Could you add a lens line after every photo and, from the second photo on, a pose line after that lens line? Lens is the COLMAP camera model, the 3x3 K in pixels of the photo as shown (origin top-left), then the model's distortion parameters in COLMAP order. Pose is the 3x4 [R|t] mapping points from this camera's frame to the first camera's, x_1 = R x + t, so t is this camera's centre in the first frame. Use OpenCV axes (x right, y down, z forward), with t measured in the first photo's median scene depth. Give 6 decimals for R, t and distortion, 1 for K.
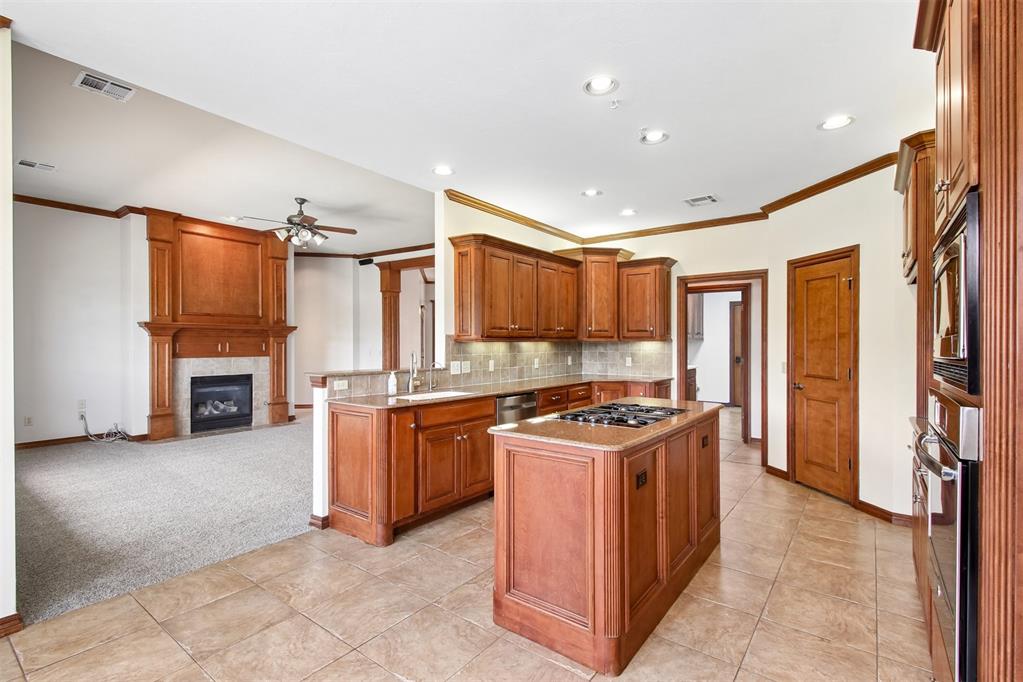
lens RADIAL K [[464.8, 0, 516.0], [0, 464.8, 346.7], [0, 0, 1]] dist [0.002431, -0.007613]
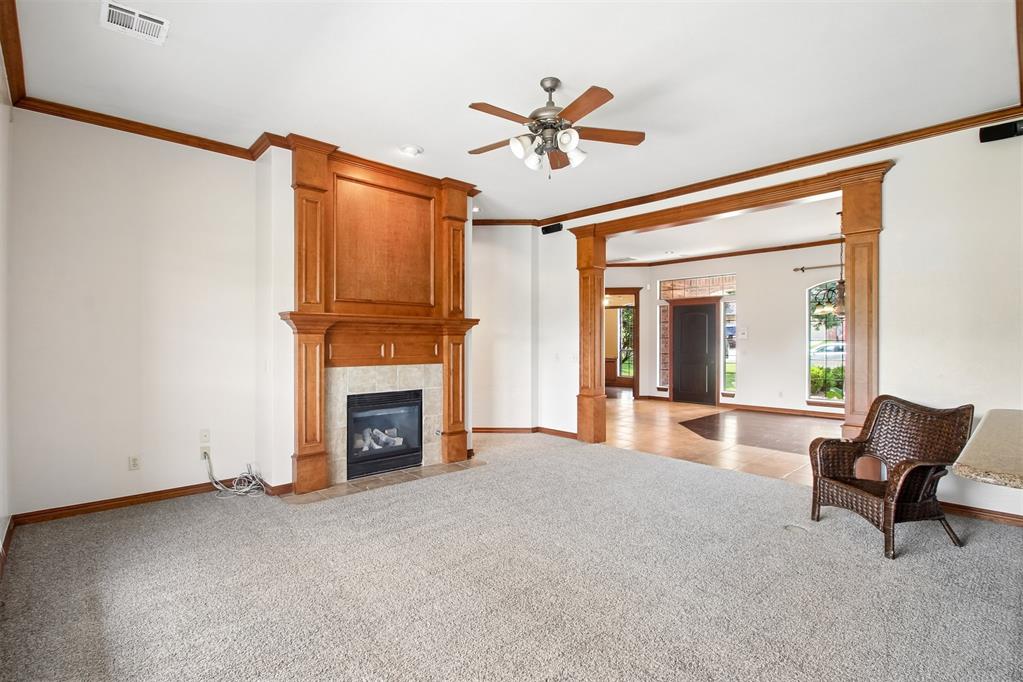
lens RADIAL K [[476.3, 0, 498.8], [0, 476.3, 342.6], [0, 0, 1]] dist [-0.003854, -0.000681]
pose [[0.979416, -0.001726, -0.201843, -0.334967], [0.000045, 0.999965, -0.008329, -0.004335], [0.201850, 0.008148, 0.979383, 0.359708]]
